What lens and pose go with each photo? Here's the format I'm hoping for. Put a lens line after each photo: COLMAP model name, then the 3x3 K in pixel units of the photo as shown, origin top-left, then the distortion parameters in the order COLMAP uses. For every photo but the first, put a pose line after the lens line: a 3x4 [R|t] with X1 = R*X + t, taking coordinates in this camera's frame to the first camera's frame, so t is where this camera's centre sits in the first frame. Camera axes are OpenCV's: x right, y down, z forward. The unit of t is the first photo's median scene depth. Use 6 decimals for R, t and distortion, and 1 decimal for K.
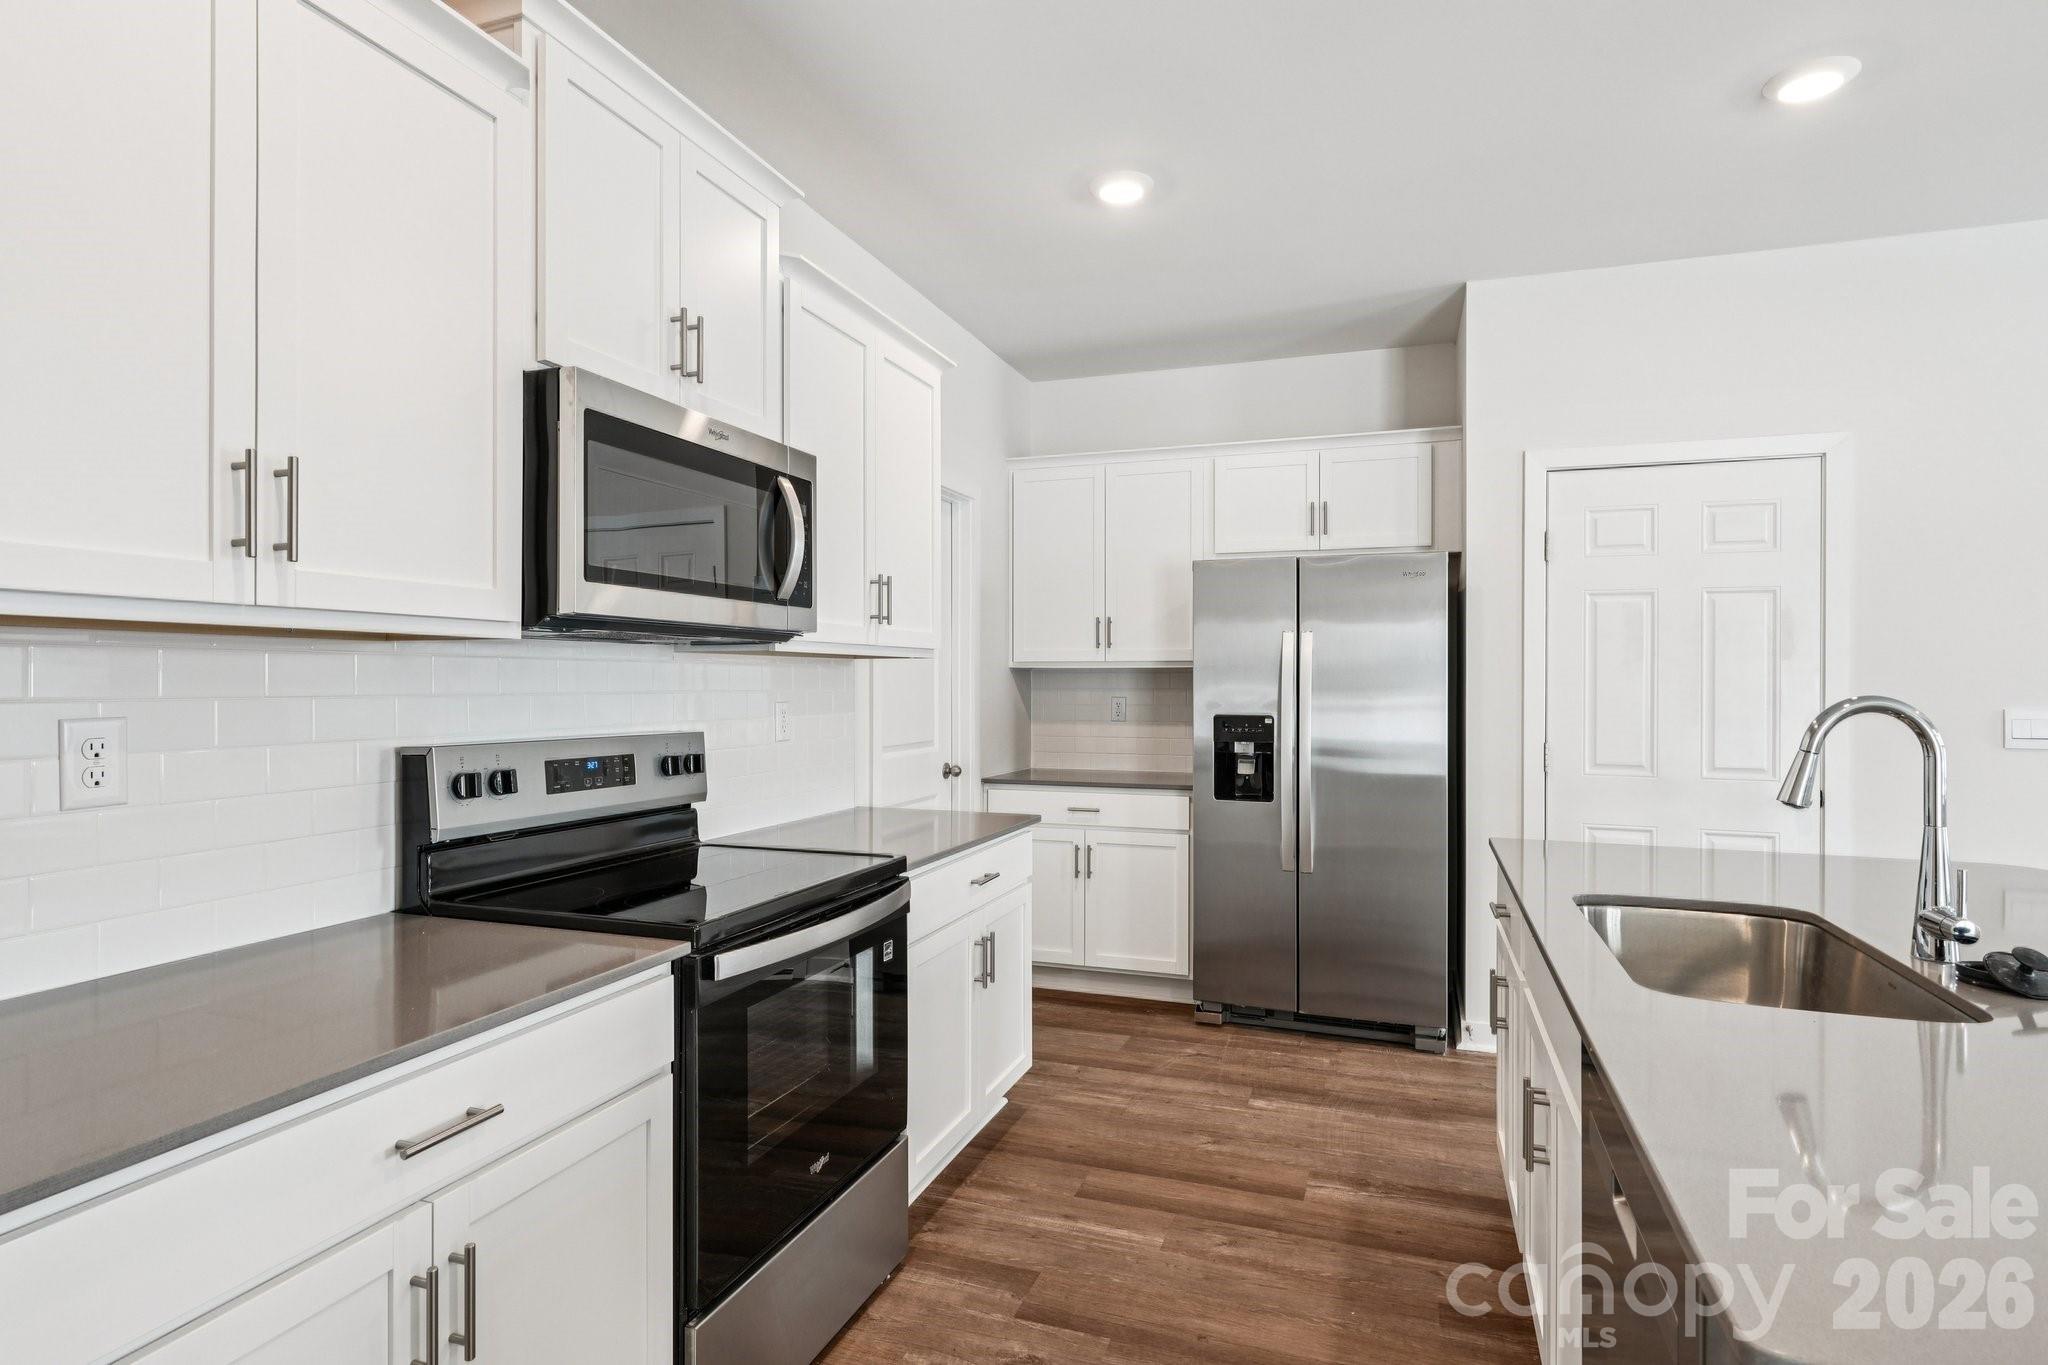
lens RADIAL K [[1061.2, 0, 1027.3], [0, 1061.2, 674.9], [0, 0, 1]] dist [-0.000855, 0.000882]
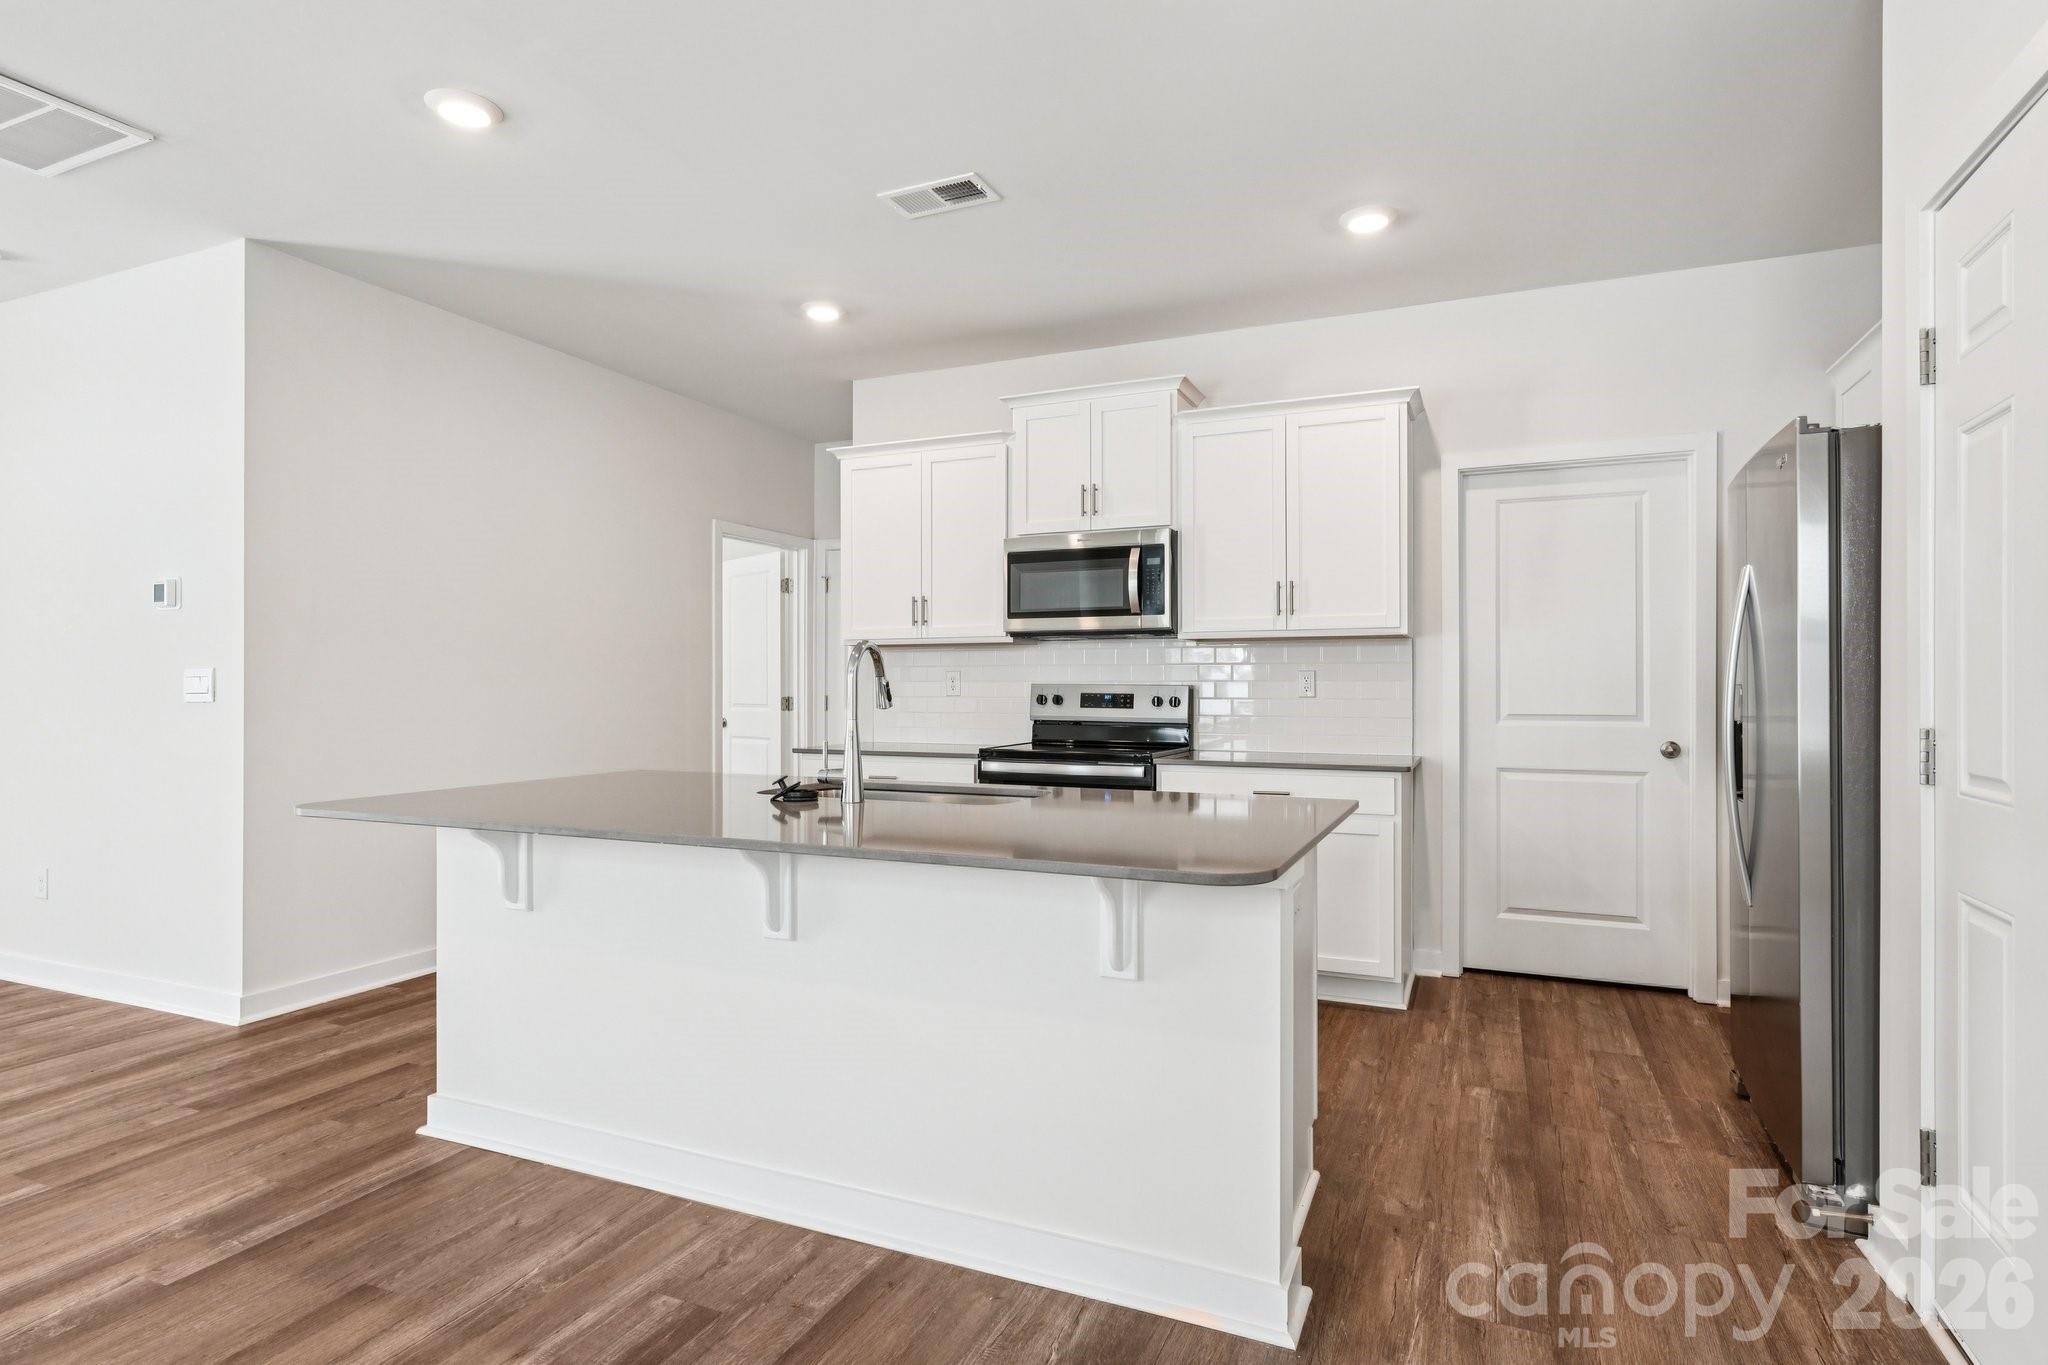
lens RADIAL K [[1061.2, 0, 1023.6], [0, 1061.2, 684.5], [0, 0, 1]] dist [-0.000855, 0.000882]
pose [[-0.069948, -0.002481, -0.997548, 1.185549], [0.006766, 0.999973, -0.002961, 0.043653], [0.997528, -0.006956, -0.069929, 0.664535]]
